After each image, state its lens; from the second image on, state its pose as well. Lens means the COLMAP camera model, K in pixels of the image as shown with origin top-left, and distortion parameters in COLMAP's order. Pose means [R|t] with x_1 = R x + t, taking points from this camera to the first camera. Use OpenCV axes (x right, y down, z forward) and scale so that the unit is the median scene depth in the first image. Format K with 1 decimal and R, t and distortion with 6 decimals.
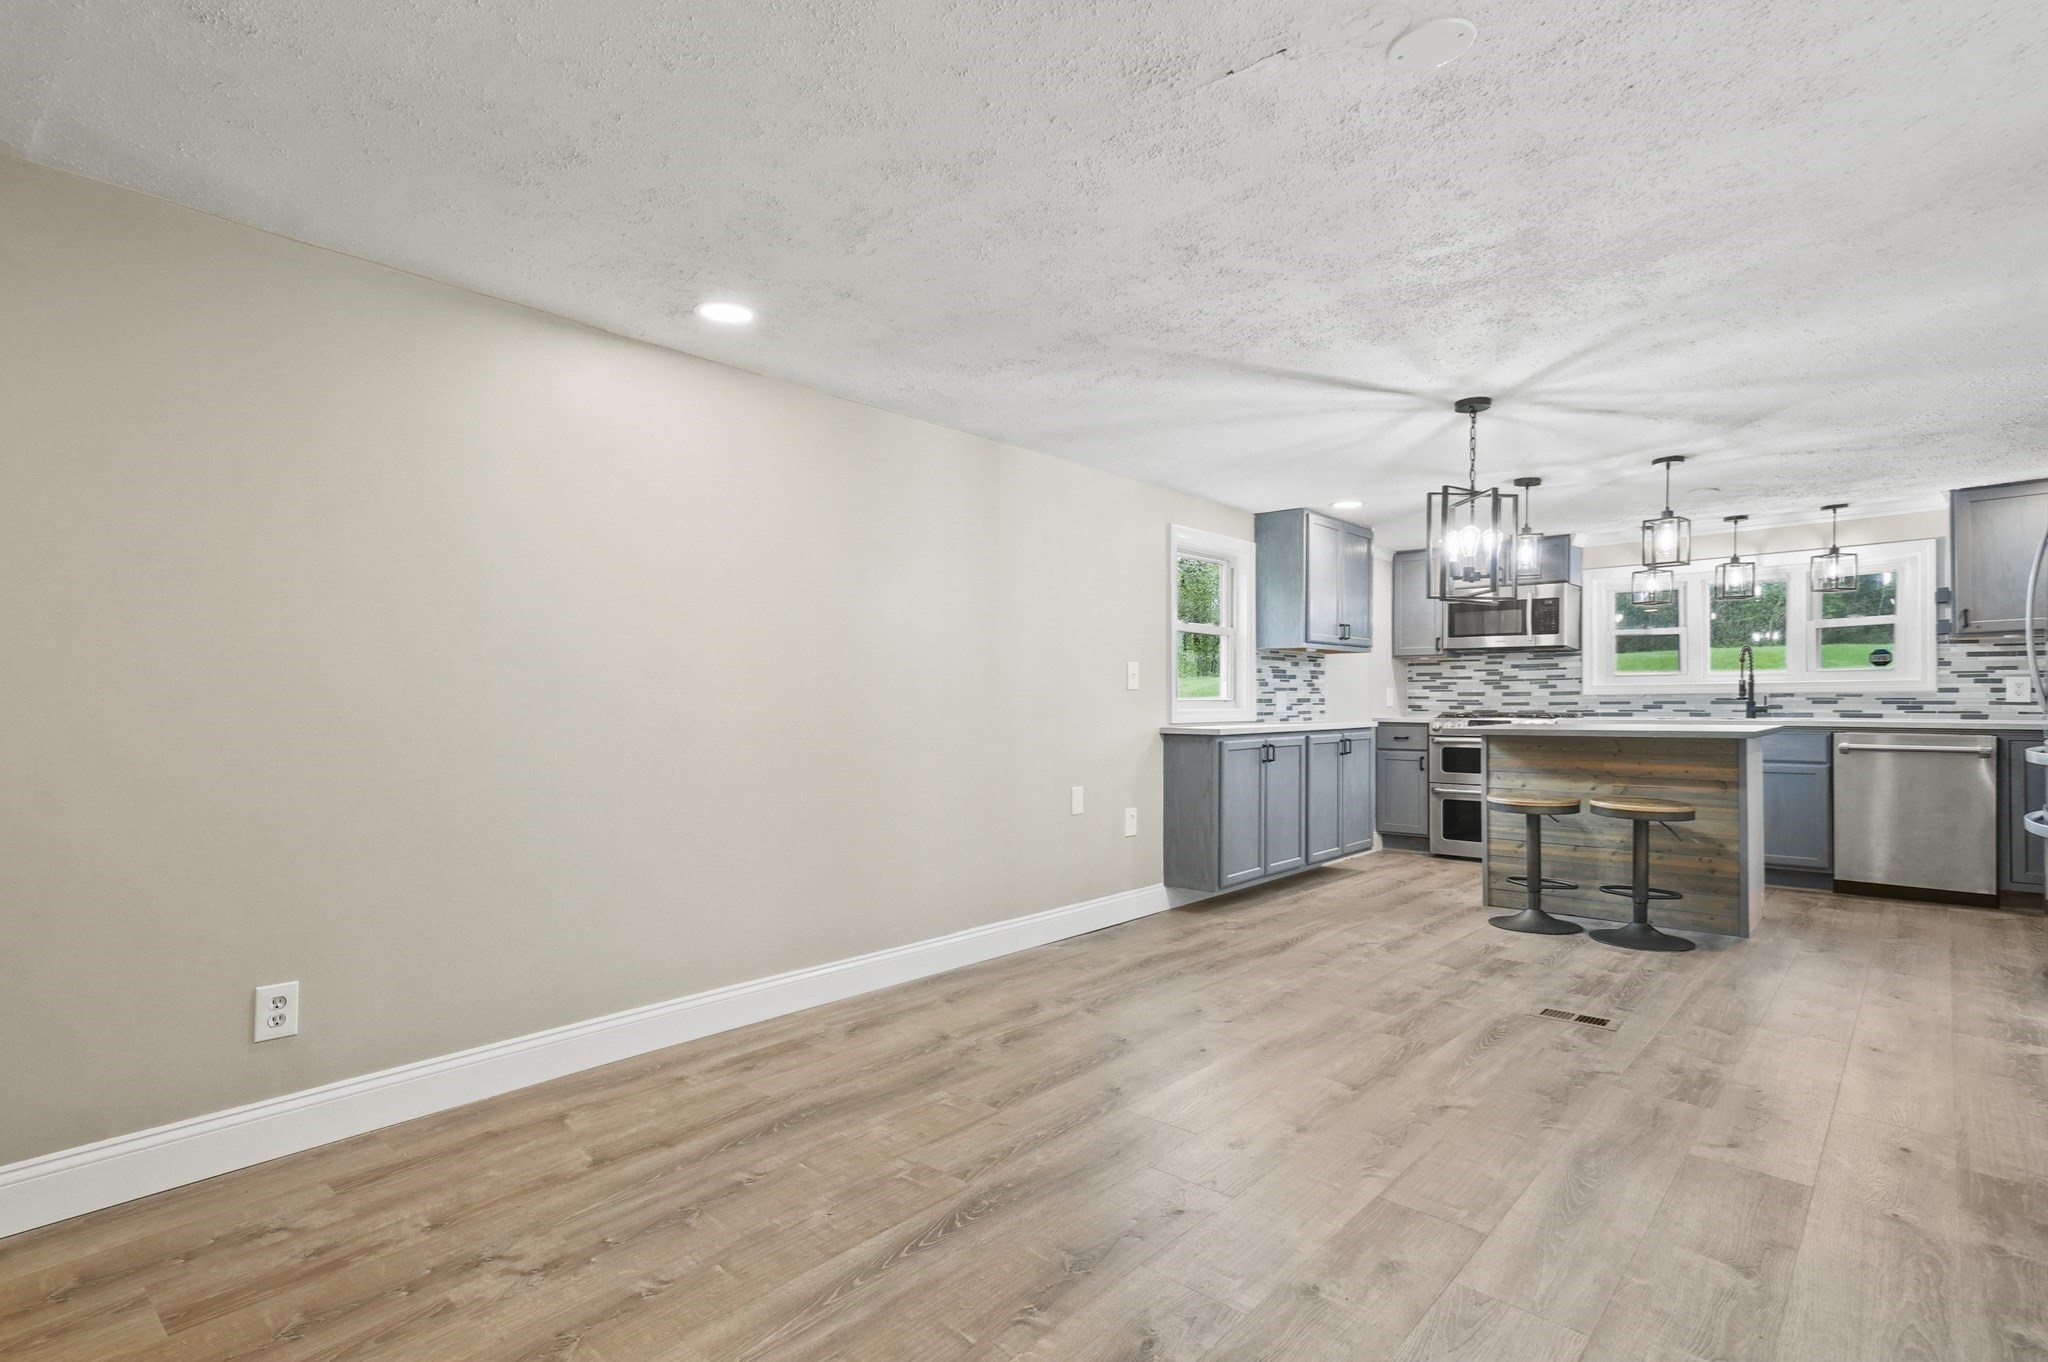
lens RADIAL K [[1006.1, 0, 1020.4], [0, 1006.1, 693.0], [0, 0, 1]] dist [0.001272, 0.016430]
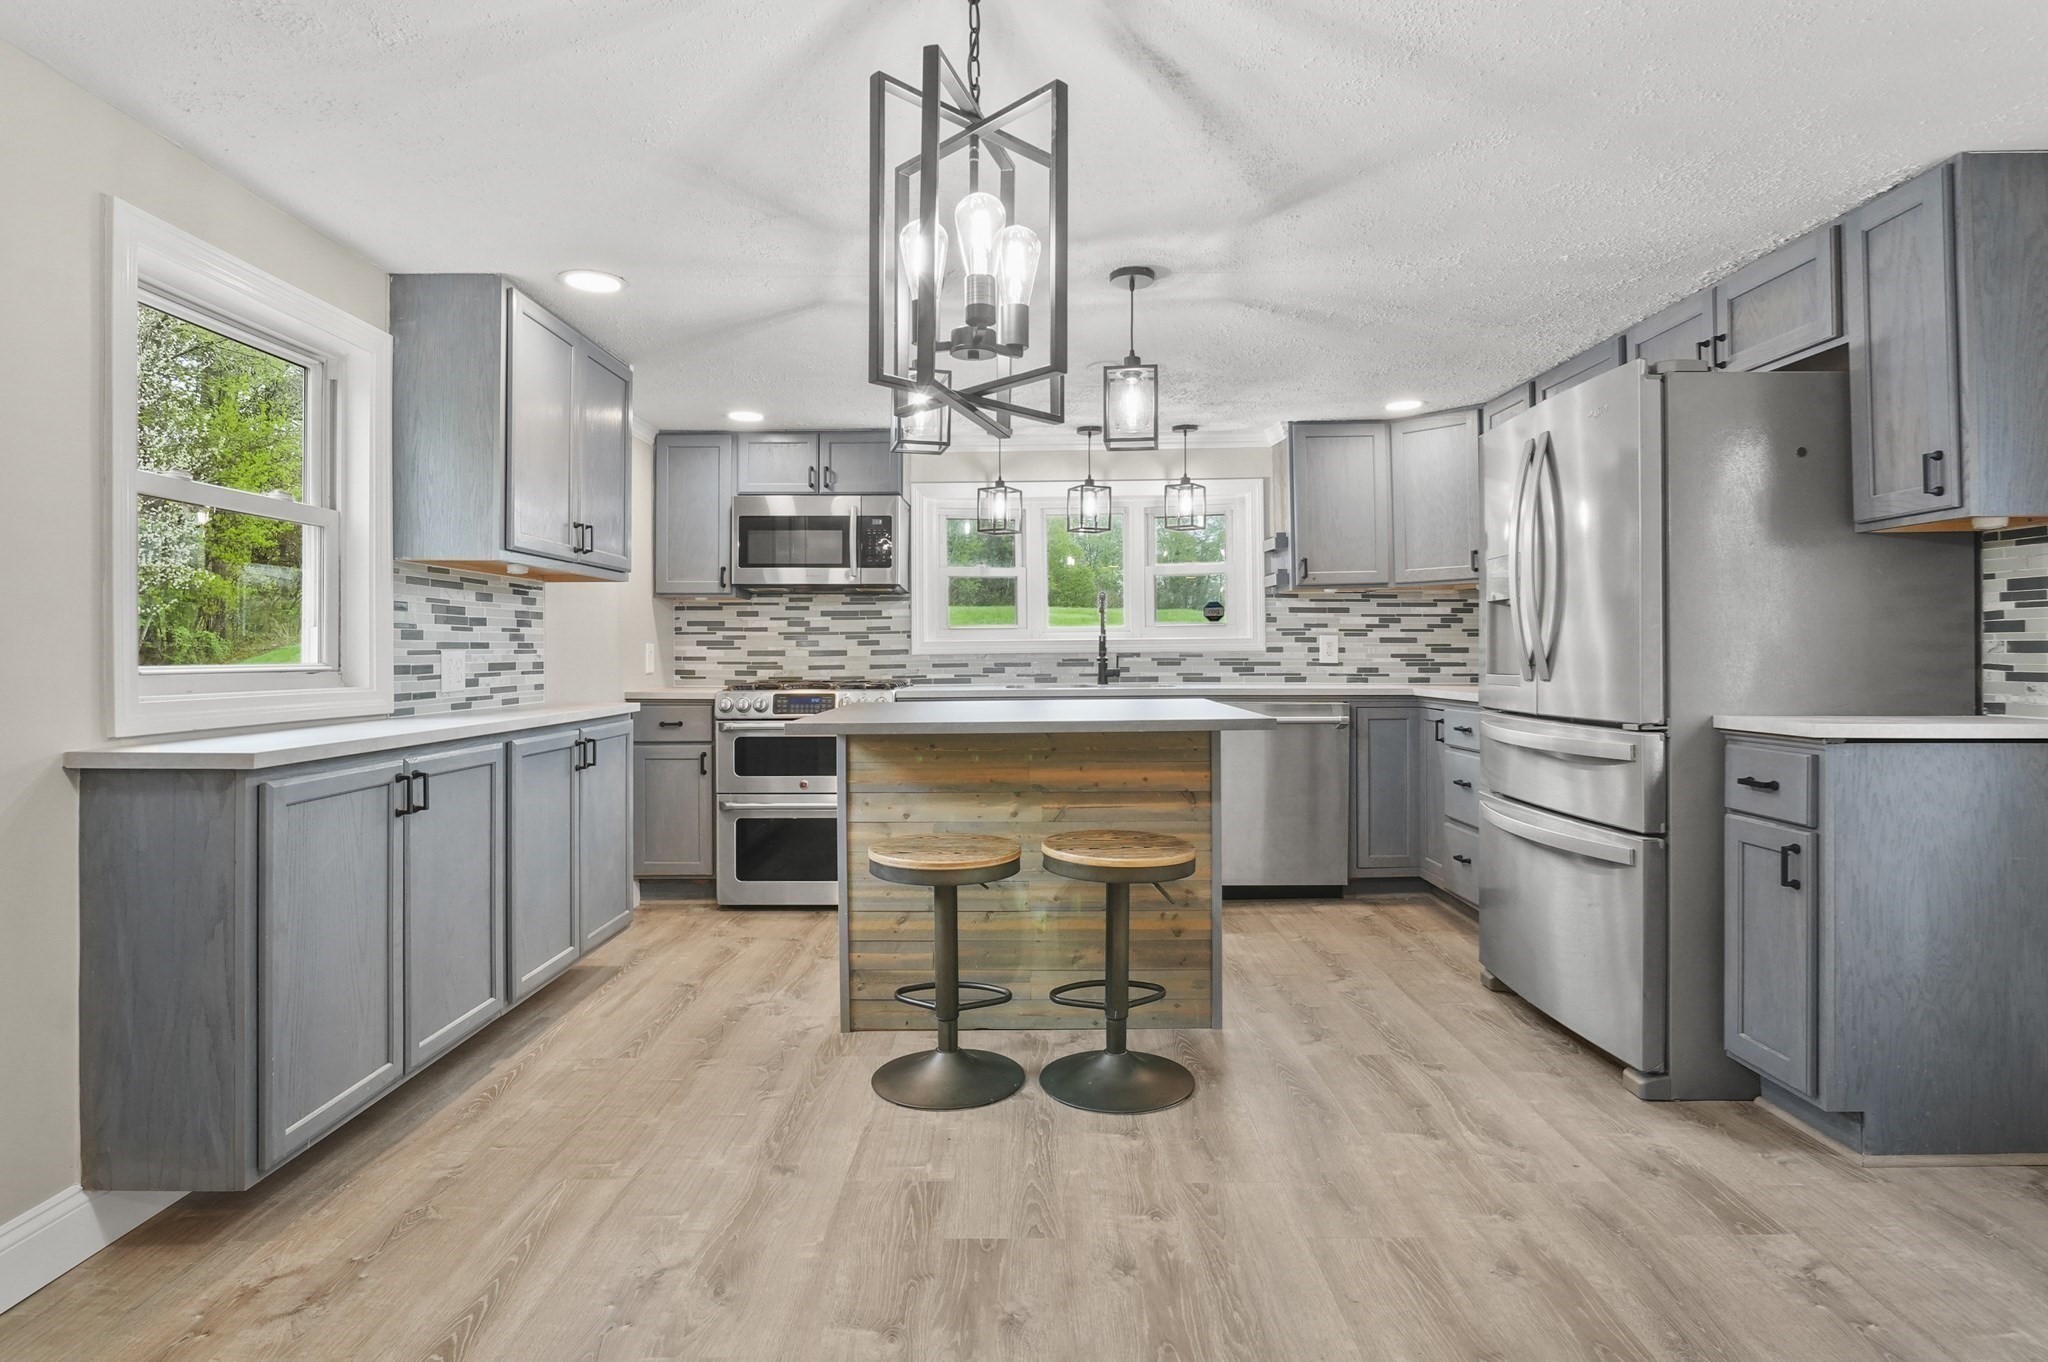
lens RADIAL K [[1059.1, 0, 1023.2], [0, 1059.1, 657.2], [0, 0, 1]] dist [-0.028932, 0.021594]
pose [[0.747795, -0.003237, 0.663922, 0.134070], [-0.002440, 0.999968, 0.007624, -0.002731], [-0.663926, -0.007321, 0.747763, 0.455891]]
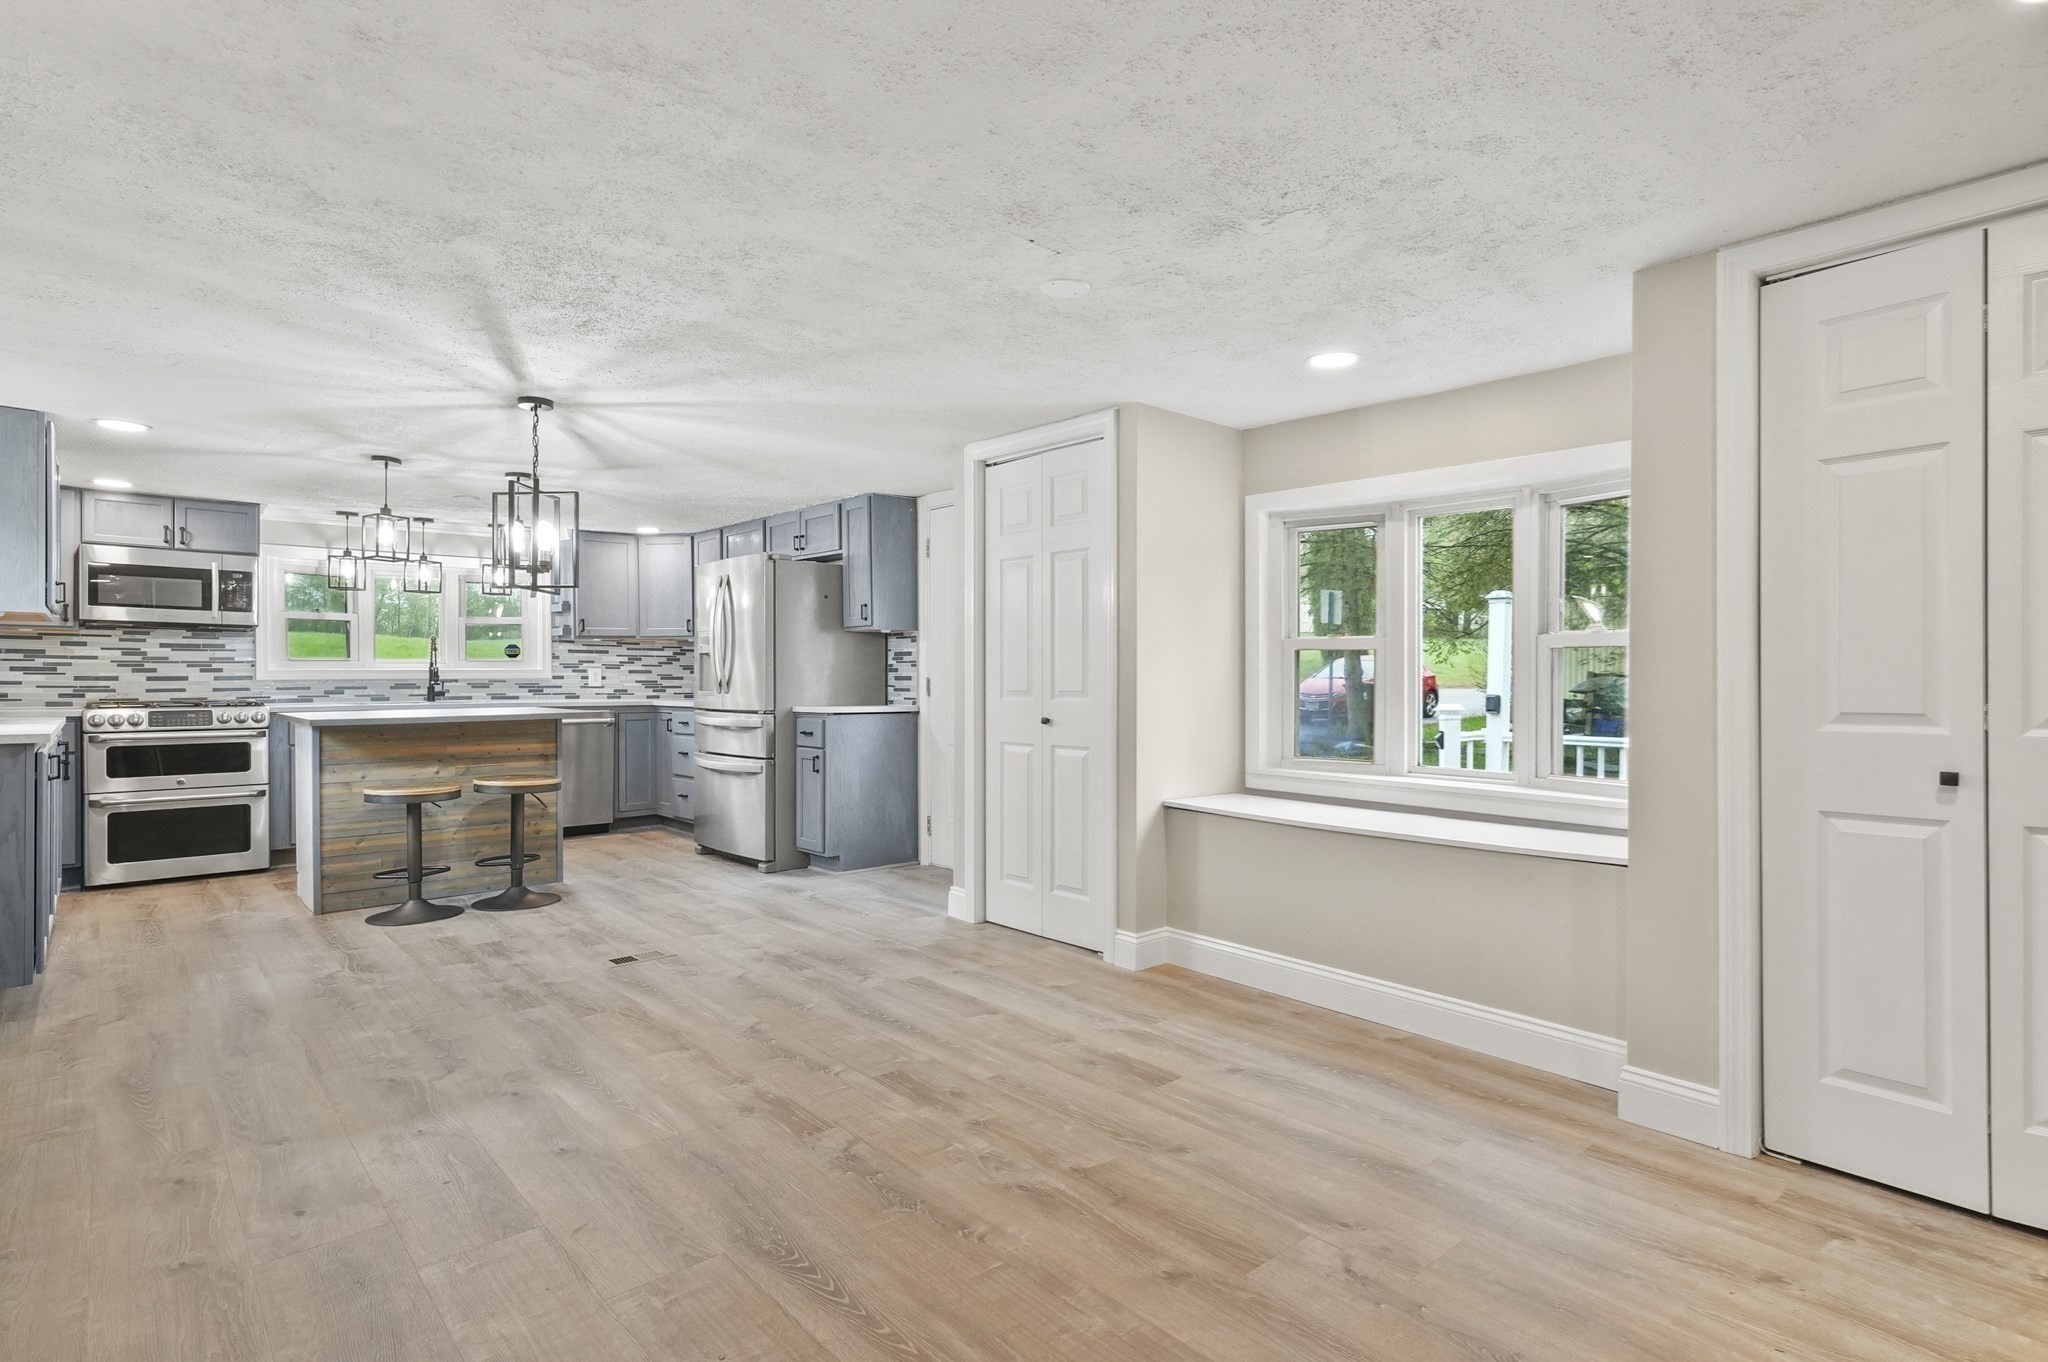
lens RADIAL K [[1028.1, 0, 1010.9], [0, 1028.1, 674.9], [0, 0, 1]] dist [-0.000756, 0.012855]
pose [[0.118767, 0.006258, 0.992902, -0.352979], [-0.007446, 0.999958, -0.005412, -0.003310], [-0.992894, -0.006750, 0.118809, 0.253286]]
